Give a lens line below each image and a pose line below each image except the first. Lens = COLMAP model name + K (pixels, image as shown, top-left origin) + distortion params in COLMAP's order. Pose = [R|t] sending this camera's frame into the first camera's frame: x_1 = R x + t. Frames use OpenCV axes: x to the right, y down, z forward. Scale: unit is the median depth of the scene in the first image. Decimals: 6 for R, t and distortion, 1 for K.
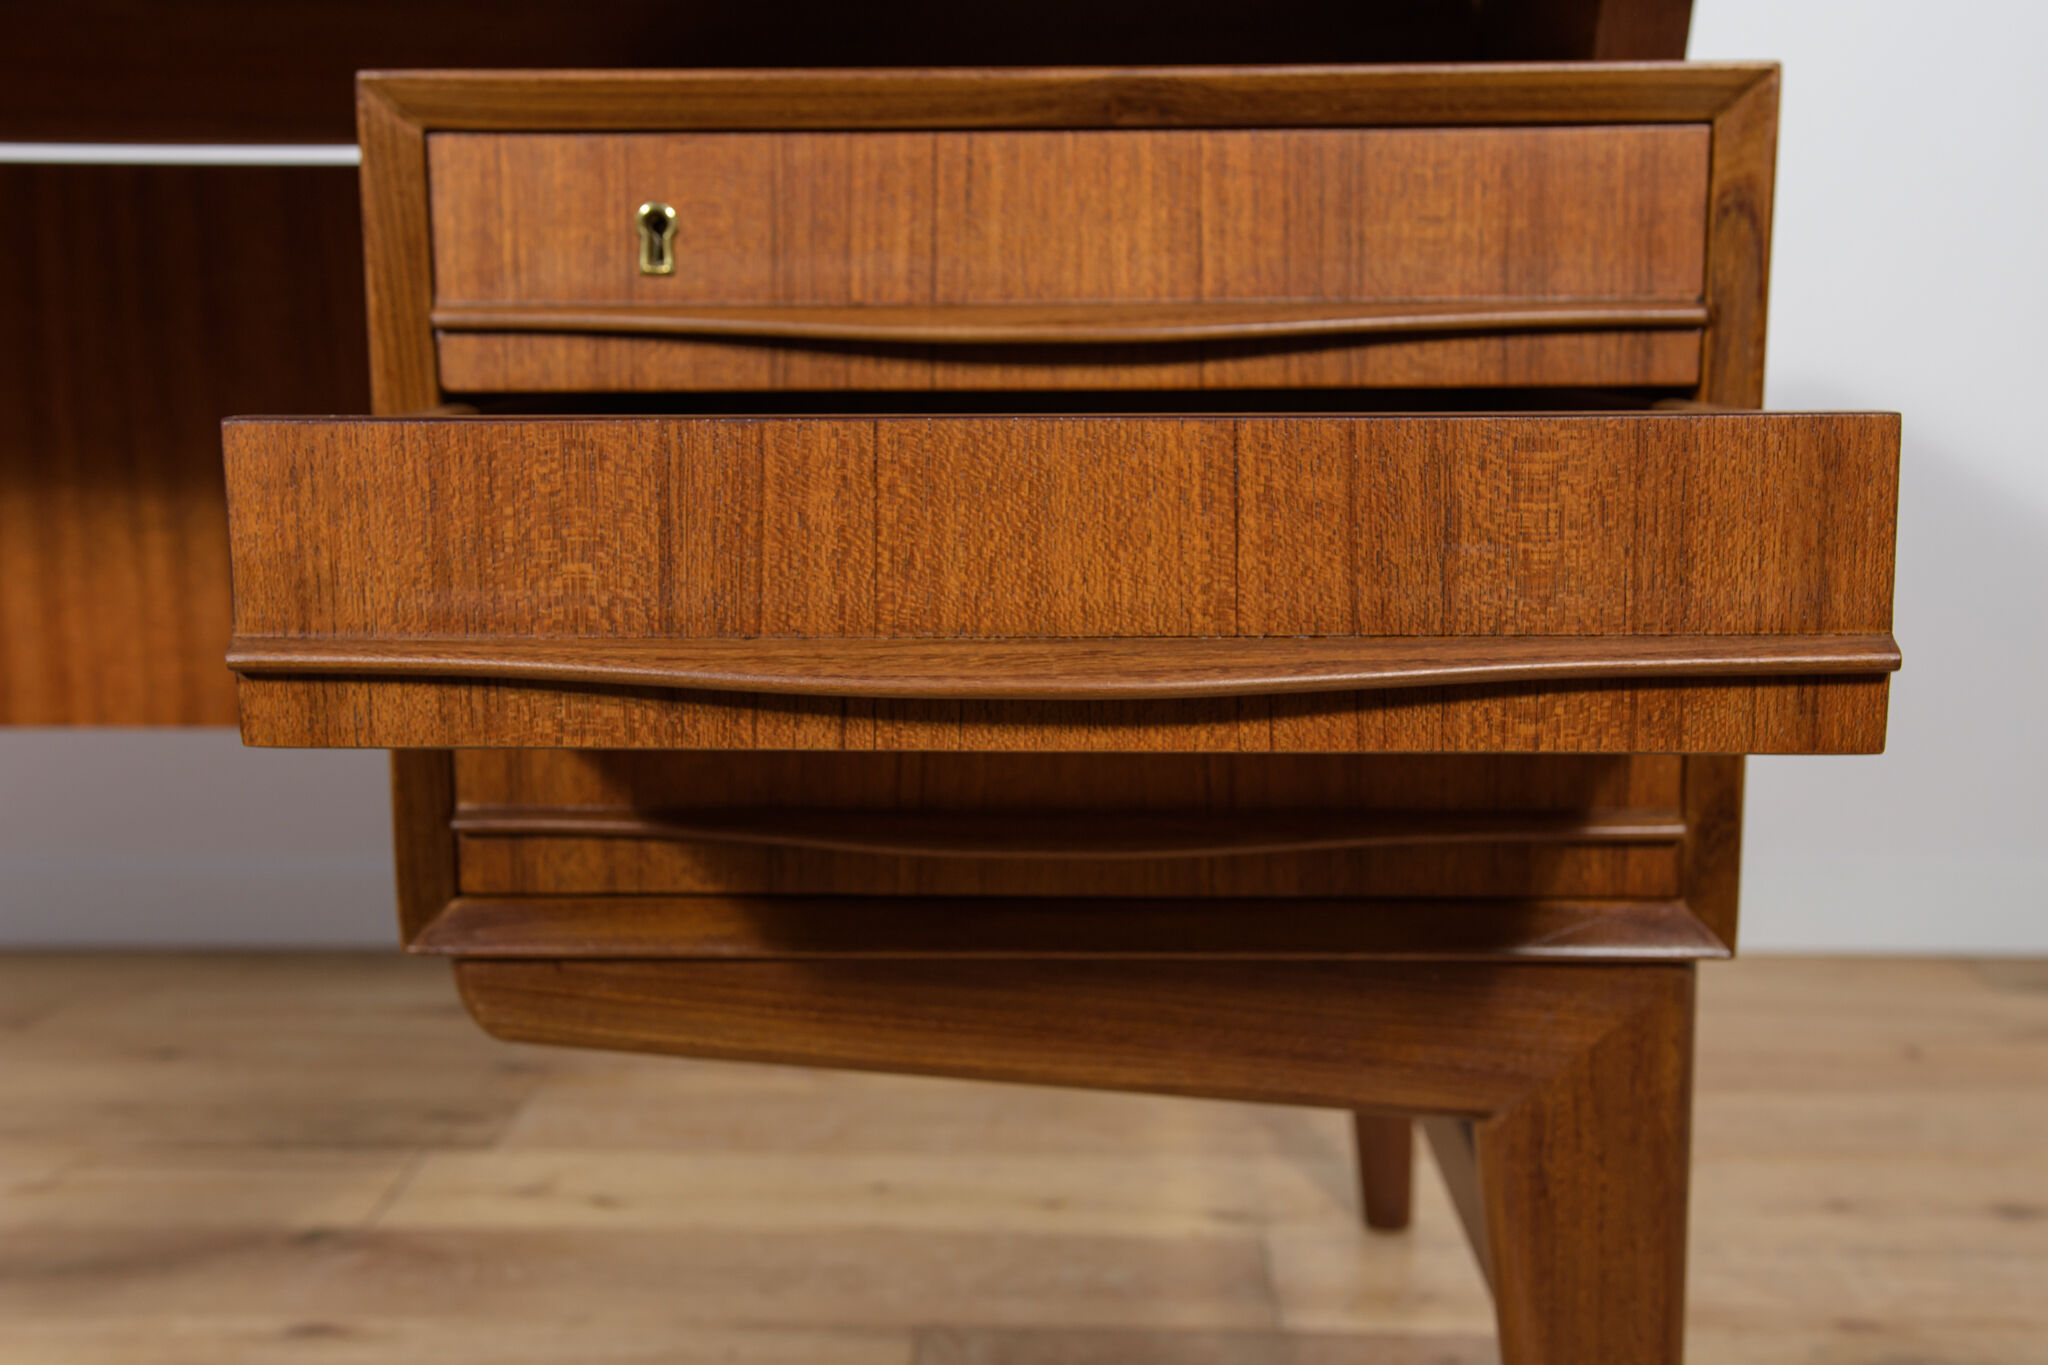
lens RADIAL K [[2293.5, 0, 1024.0], [0, 2293.5, 682.5], [0, 0, 1]] dist [0.019652, 0.044384]
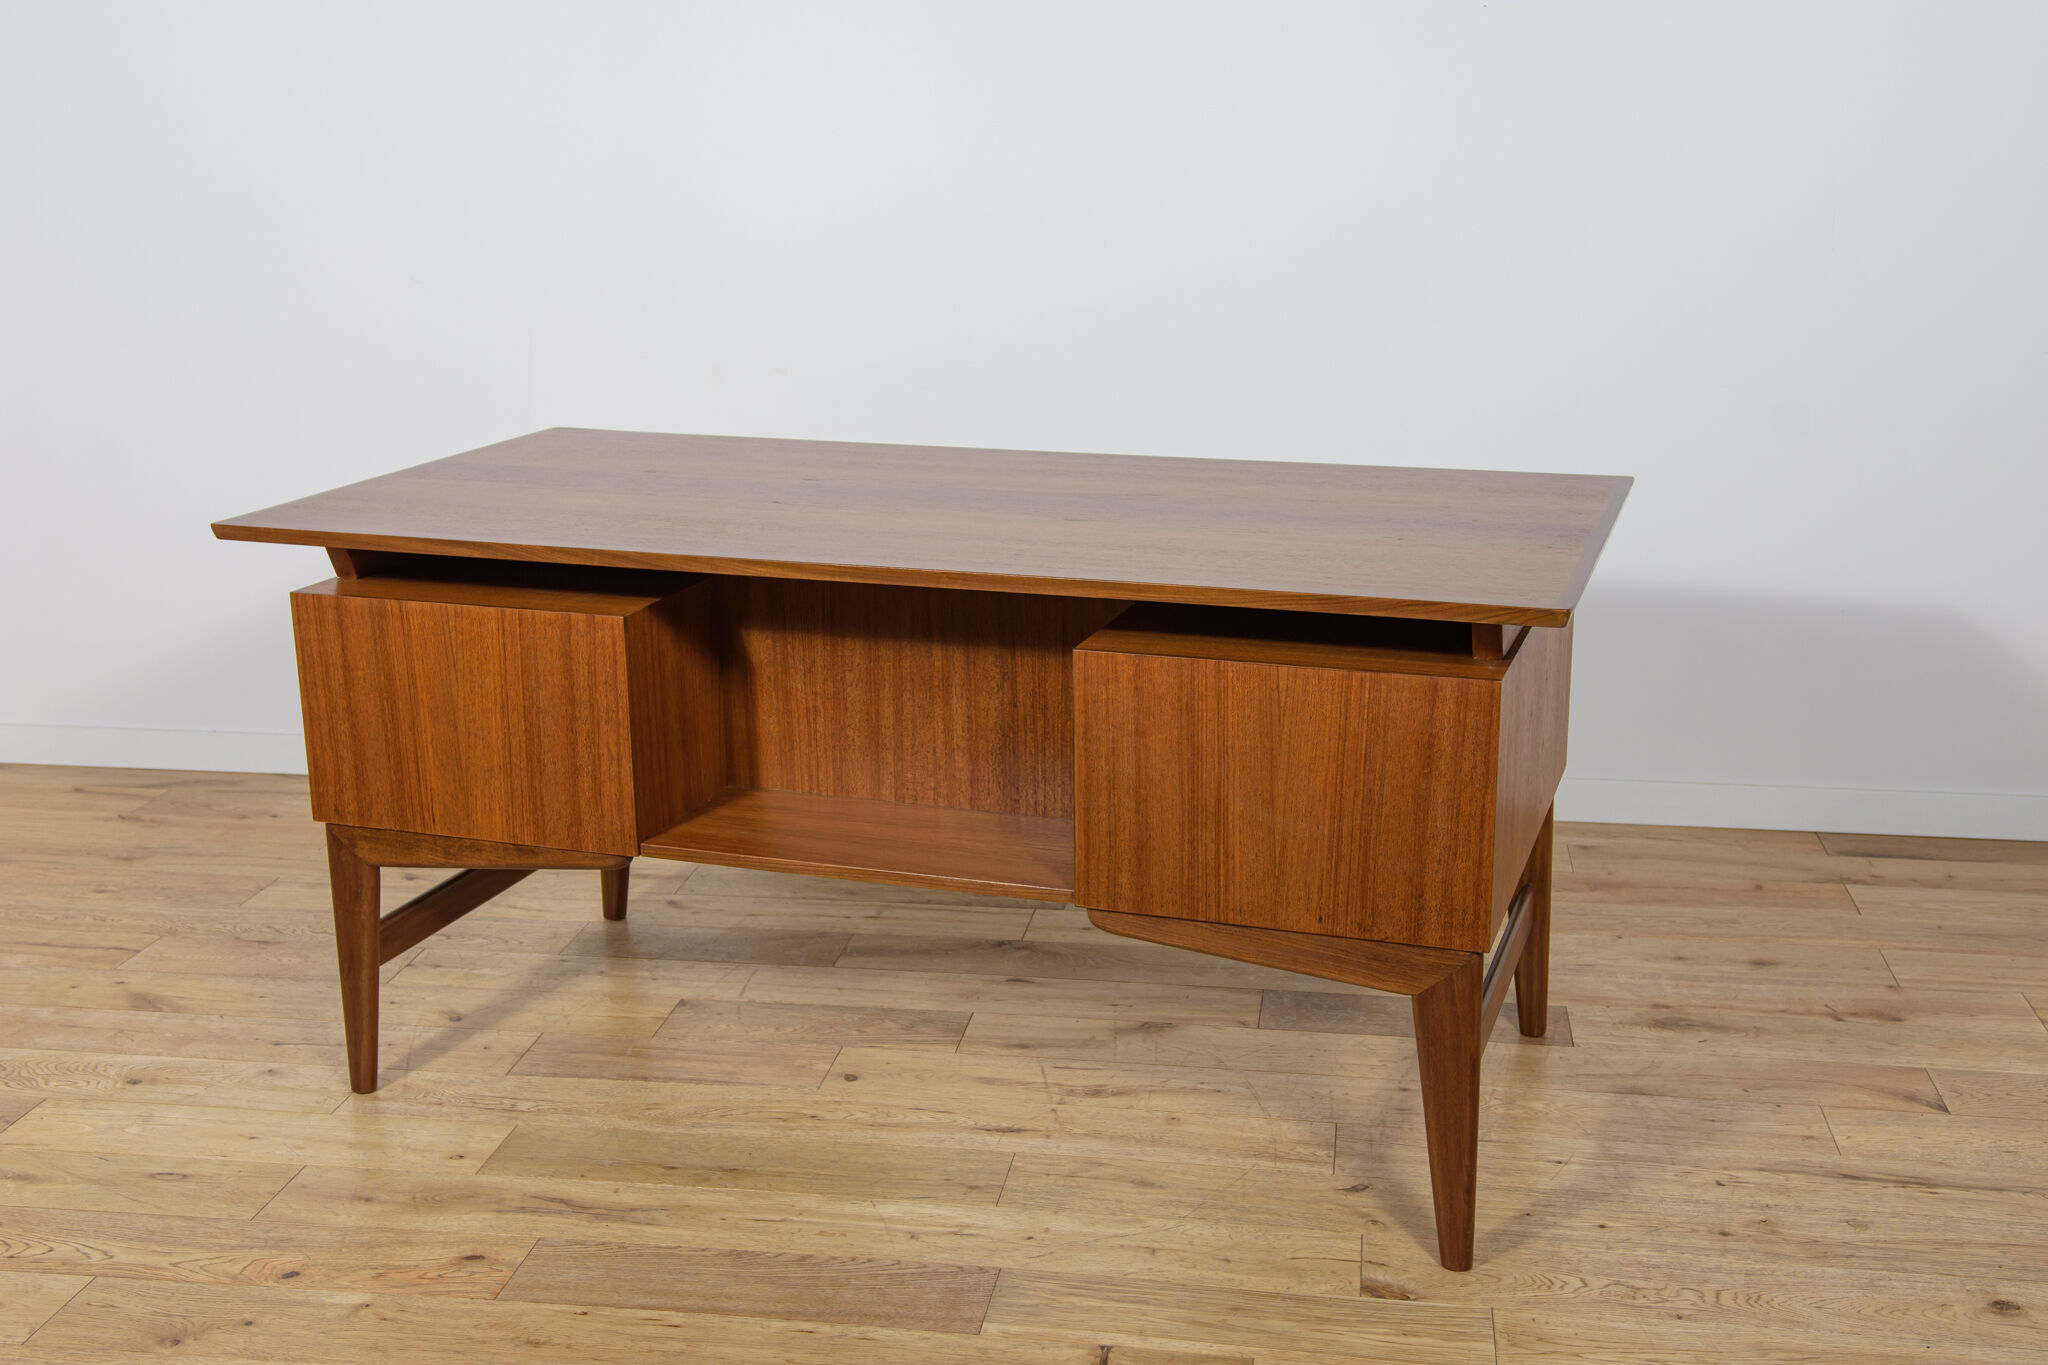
lens RADIAL K [[2220.8, 0, 1024.0], [0, 2220.8, 682.5], [0, 0, 1]] dist [-0.014298, 0.135320]
pose [[0.991645, 0.025455, -0.126462, -0.008176], [-0.012320, 0.994545, 0.103581, -0.277744], [0.128408, -0.101157, 0.986549, -1.290003]]
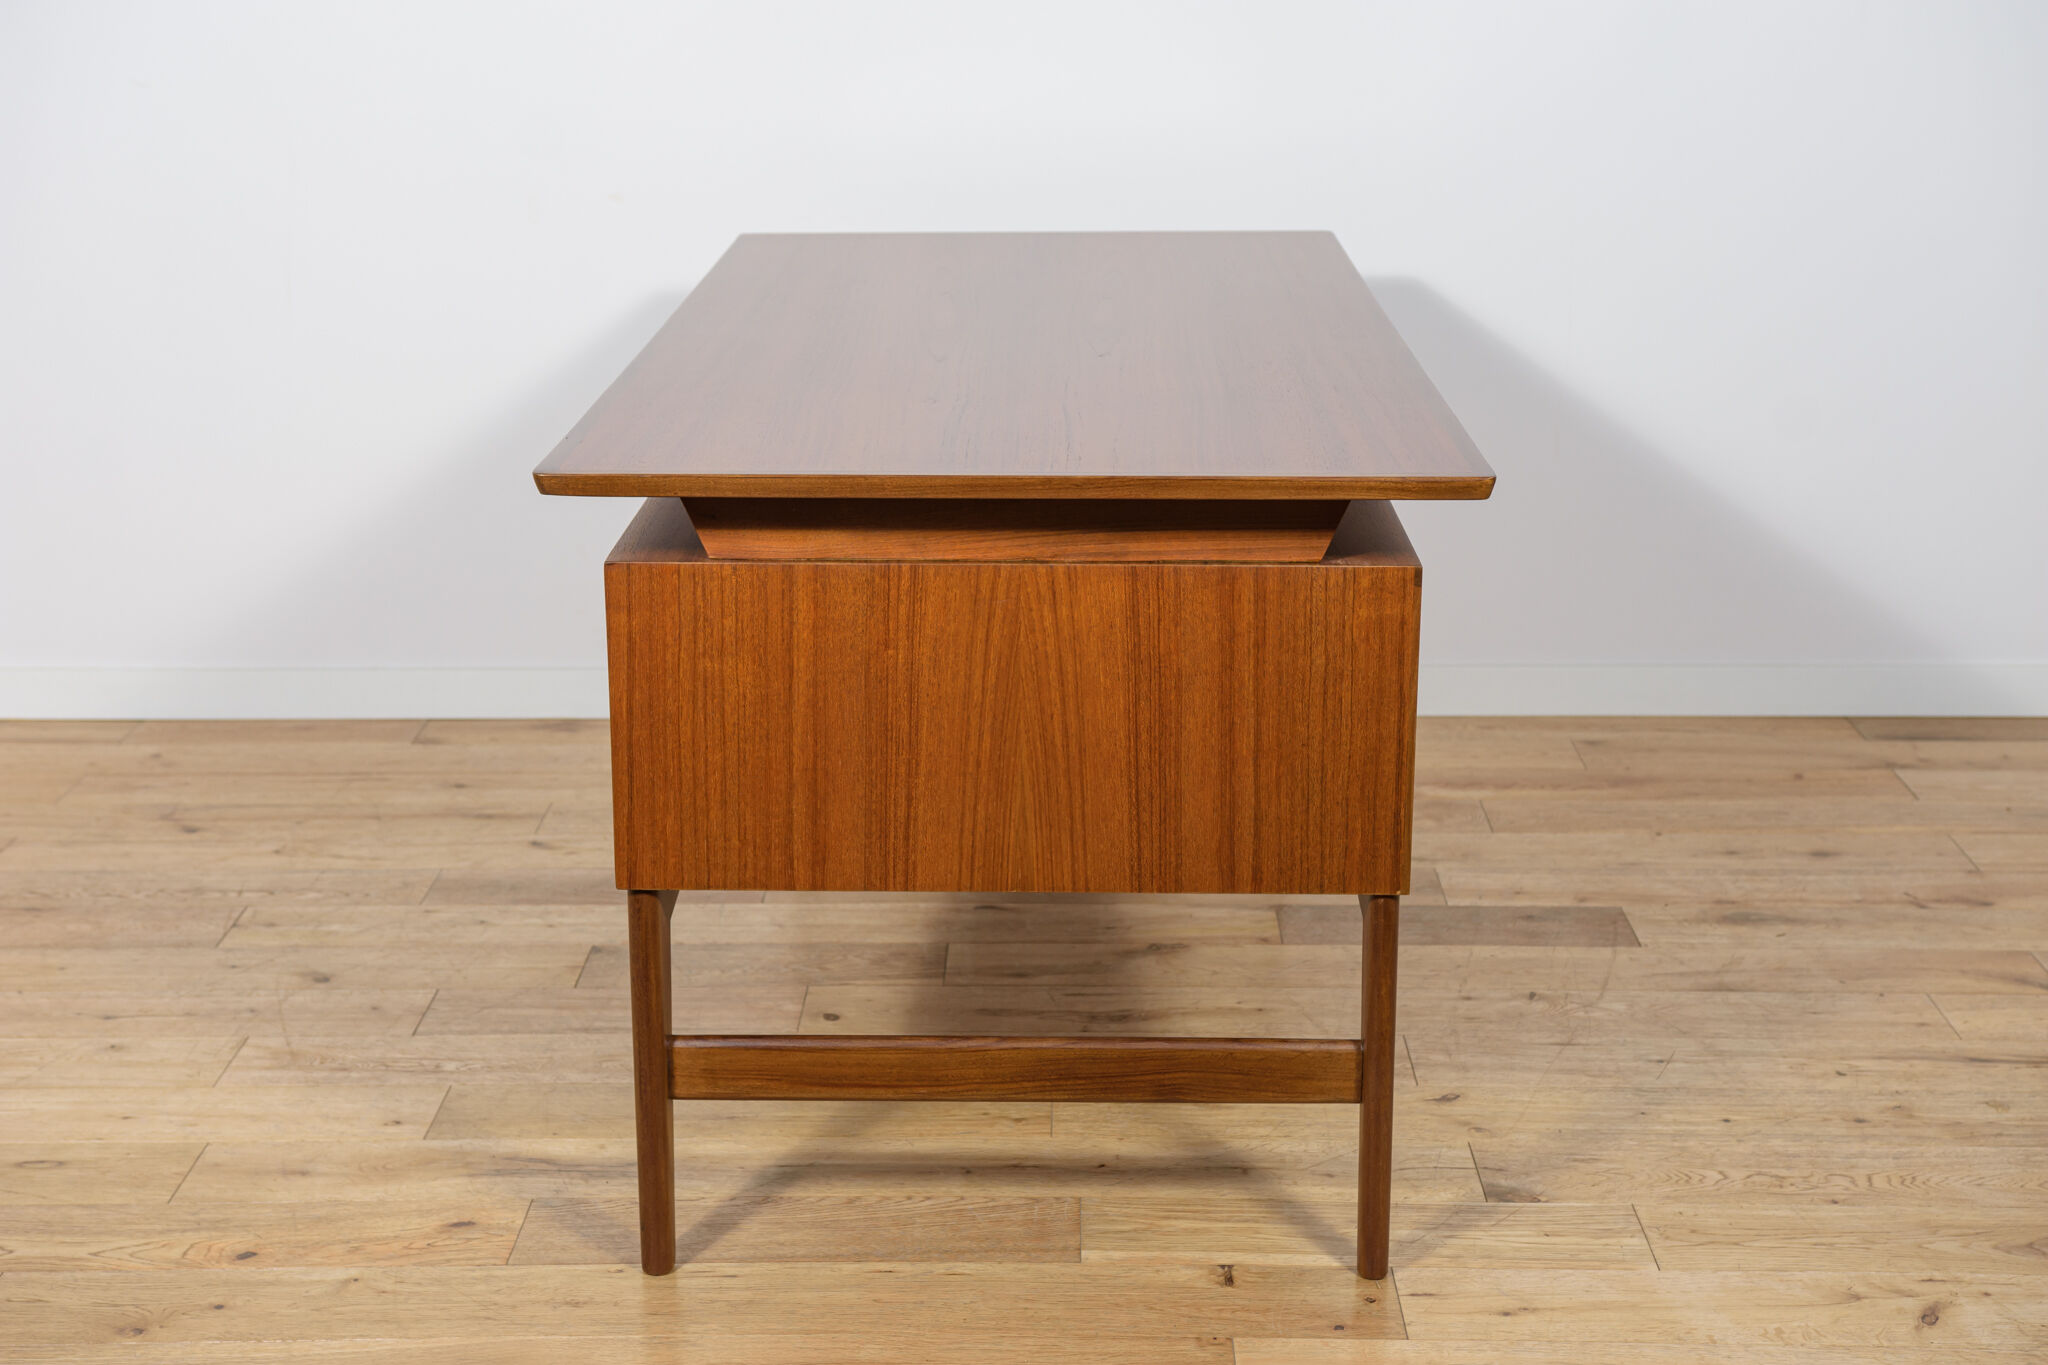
lens RADIAL K [[2908.7, 0, 1021.0], [0, 2908.7, 711.6], [0, 0, 1]] dist [0.047617, 0.304082]
pose [[0.999935, -0.005419, 0.010043, -0.297310], [0.004111, 0.992024, 0.125980, -0.224718], [-0.010646, -0.125930, 0.991982, -1.573799]]
